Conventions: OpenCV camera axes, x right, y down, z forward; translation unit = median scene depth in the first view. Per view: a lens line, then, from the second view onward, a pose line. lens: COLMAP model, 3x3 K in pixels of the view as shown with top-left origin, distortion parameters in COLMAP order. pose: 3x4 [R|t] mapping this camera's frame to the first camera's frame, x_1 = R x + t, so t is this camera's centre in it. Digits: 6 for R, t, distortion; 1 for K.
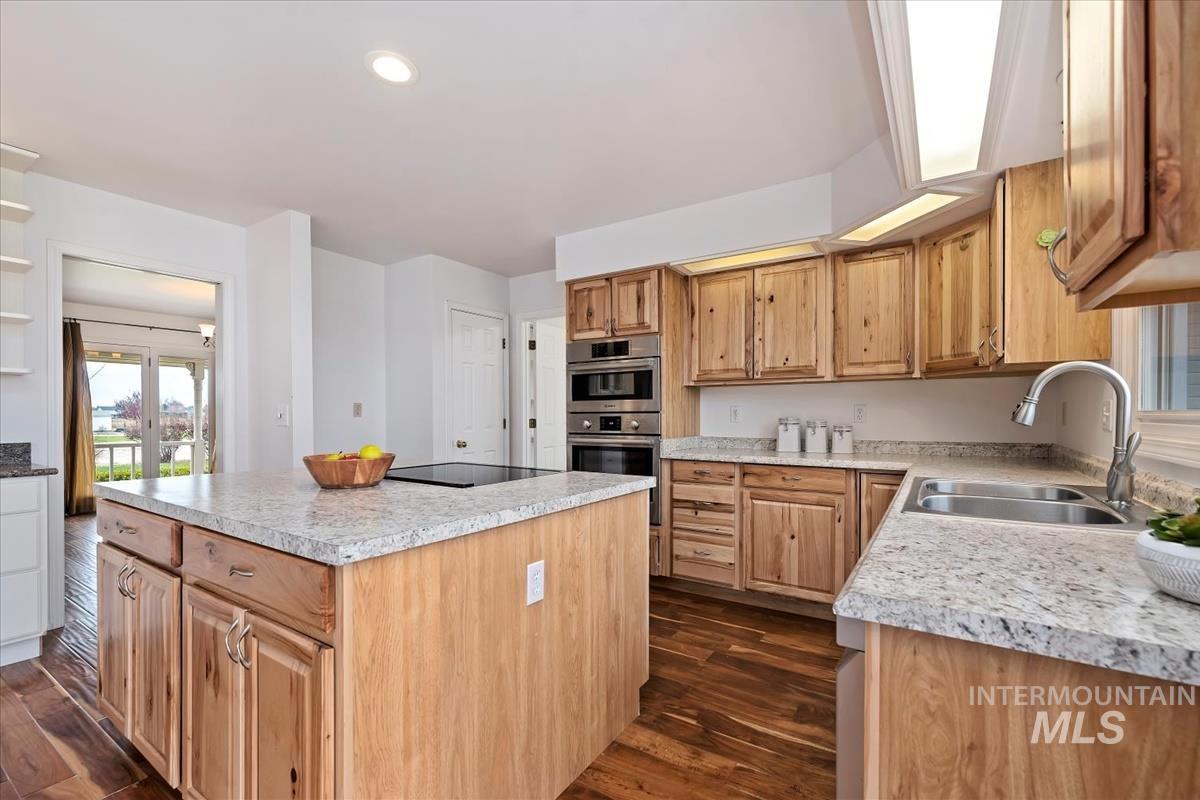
lens RADIAL K [[515.2, 0, 604.8], [0, 515.2, 416.2], [0, 0, 1]] dist [0.000418, 0.000024]
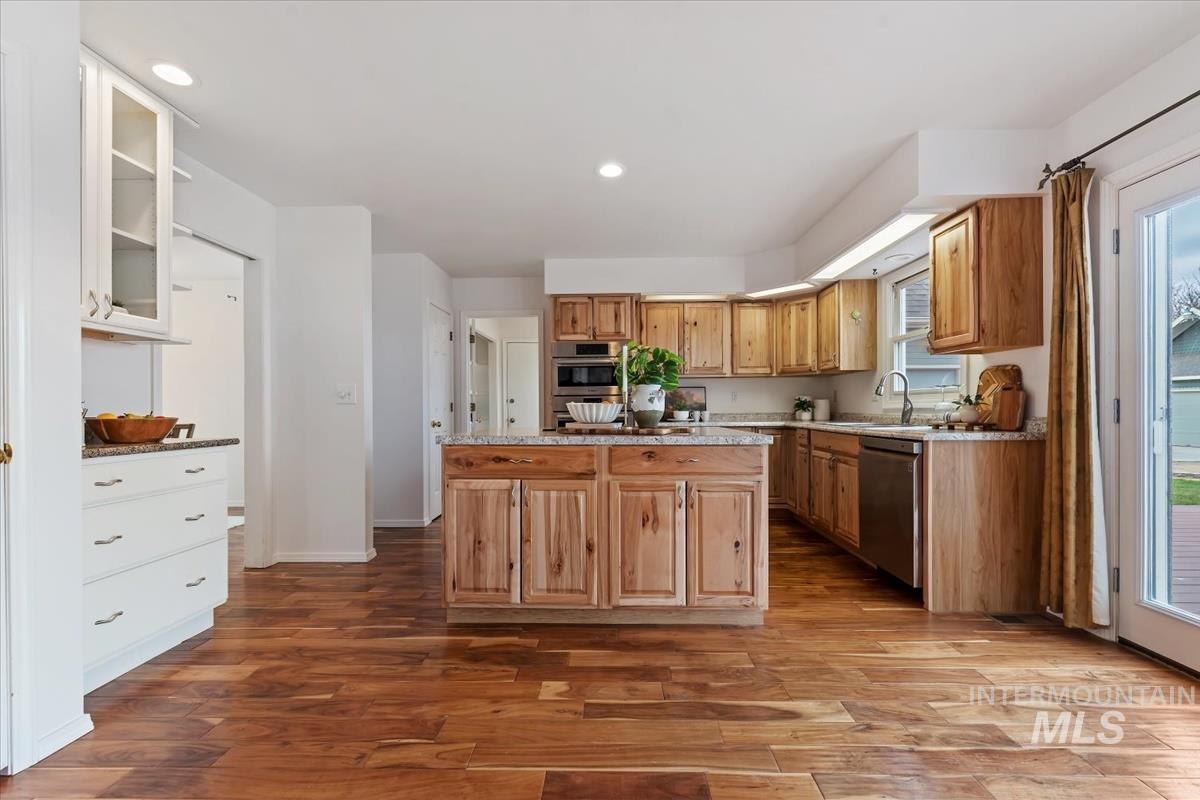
lens RADIAL K [[514.8, 0, 599.2], [0, 514.8, 410.8], [0, 0, 1]] dist [0.001854, 0.000131]
pose [[0.855014, -0.005100, 0.518581, -0.733955], [0.006714, 0.999977, -0.001235, 0.038916], [-0.518562, 0.004538, 0.855028, -0.193149]]
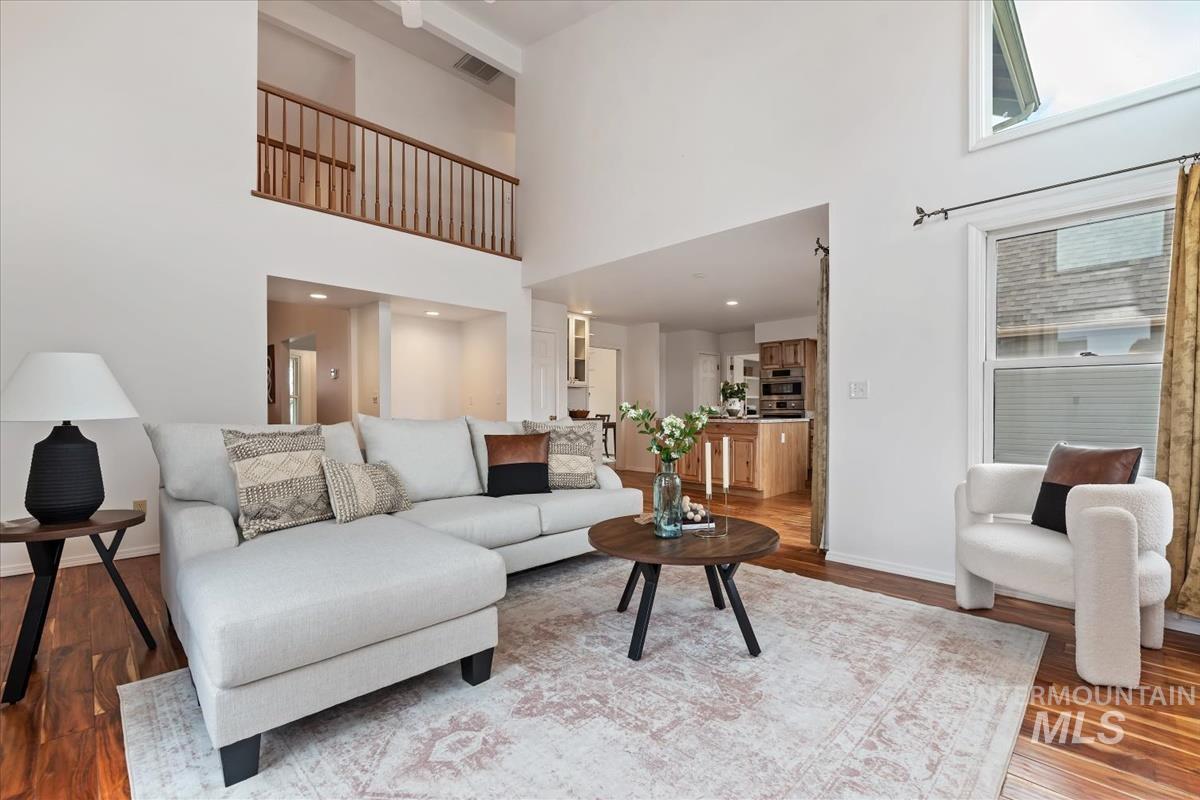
lens RADIAL K [[515.2, 0, 604.8], [0, 515.2, 416.2], [0, 0, 1]] dist [0.000418, 0.000024]
pose [[0.978610, 0.001728, -0.205718, -0.313533], [0.000440, 0.999945, 0.010488, 0.042985], [0.205725, -0.010354, 0.978555, -1.558223]]
